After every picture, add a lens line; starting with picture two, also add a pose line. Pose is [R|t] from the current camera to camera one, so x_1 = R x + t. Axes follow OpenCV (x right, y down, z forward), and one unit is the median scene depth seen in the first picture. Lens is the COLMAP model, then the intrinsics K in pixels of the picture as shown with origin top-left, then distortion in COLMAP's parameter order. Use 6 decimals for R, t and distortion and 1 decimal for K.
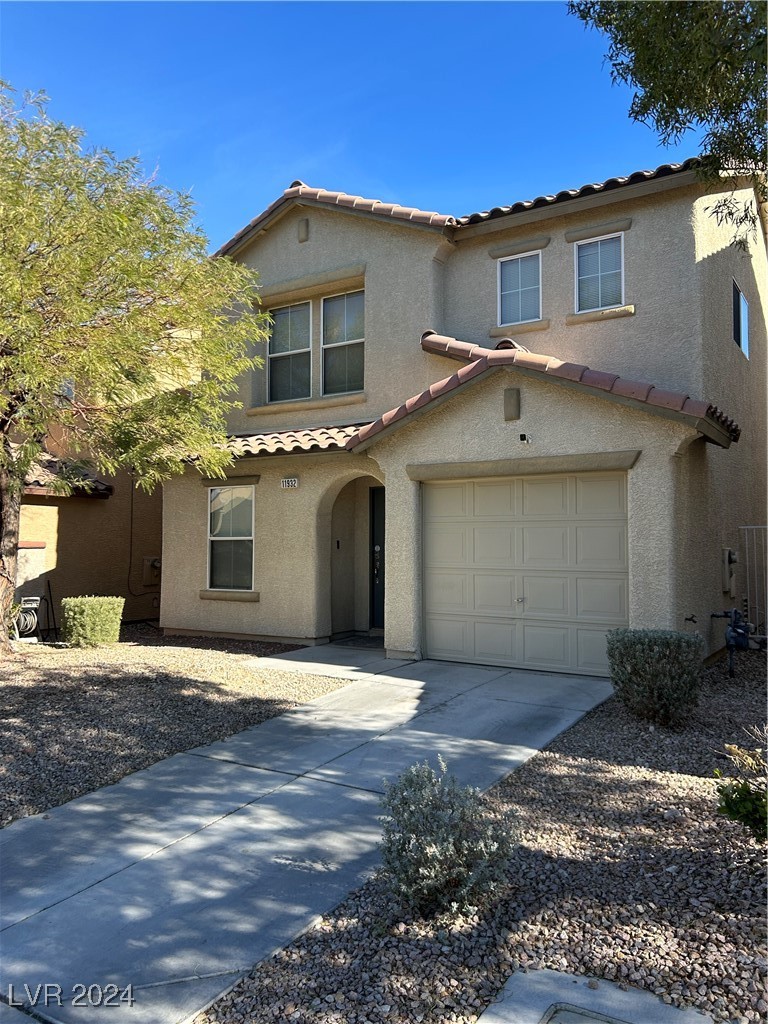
lens RADIAL K [[744.3, 0, 376.3], [0, 744.3, 509.9], [0, 0, 1]] dist [0.003241, -0.002839]
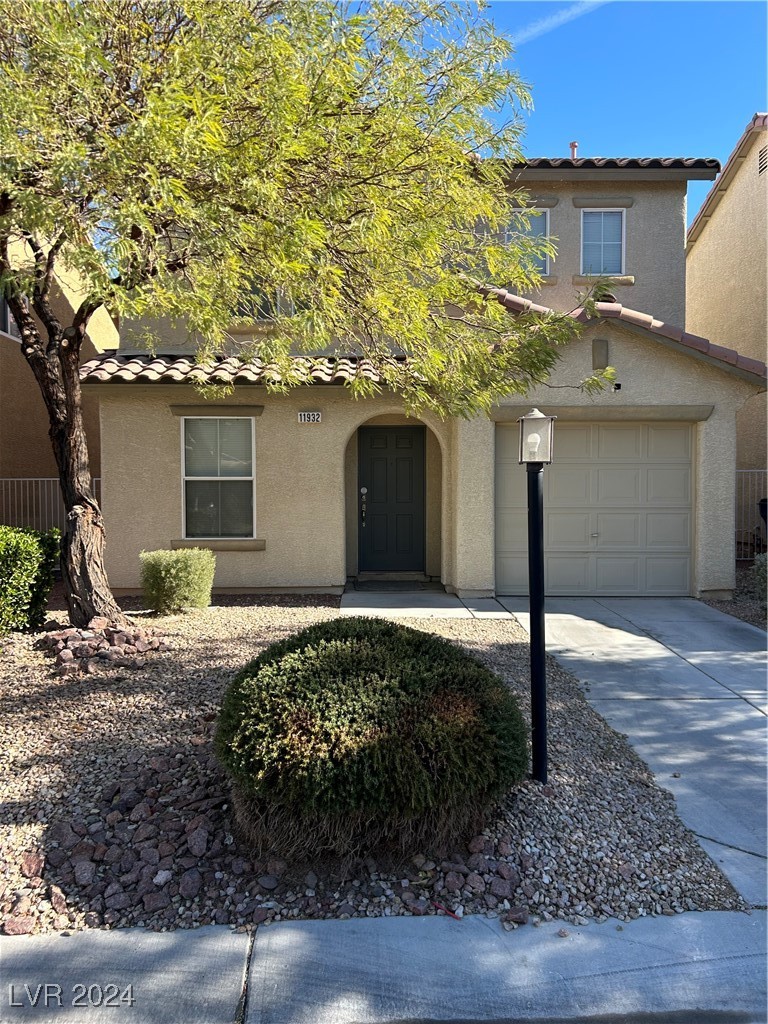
lens RADIAL K [[744.3, 0, 376.3], [0, 744.3, 509.9], [0, 0, 1]] dist [0.003241, -0.002839]
pose [[0.848261, -0.013724, 0.529400, -0.640731], [-0.023349, 0.997723, 0.063278, 0.020977], [-0.529063, -0.066037, 0.846009, 0.233658]]
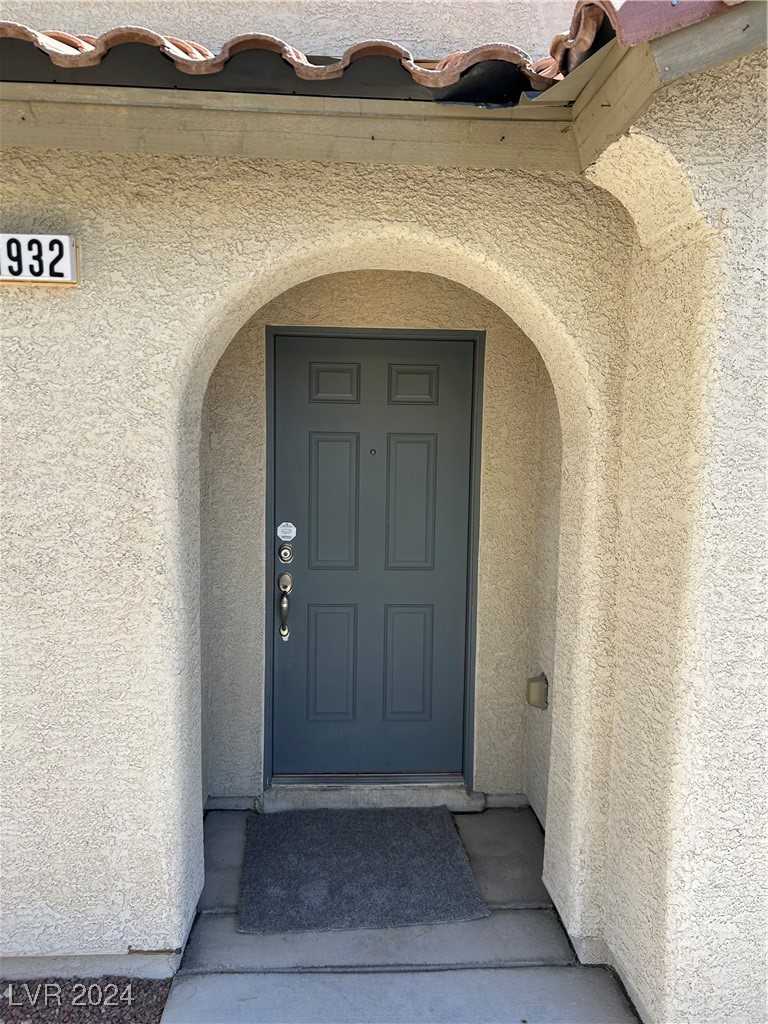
lens RADIAL K [[744.3, 0, 376.3], [0, 744.3, 509.9], [0, 0, 1]] dist [0.003241, -0.002839]
pose [[0.825680, -0.034897, 0.563059, -0.187814], [-0.040477, 0.991848, 0.120830, 0.004764], [-0.562685, -0.122558, 0.817536, 0.939272]]
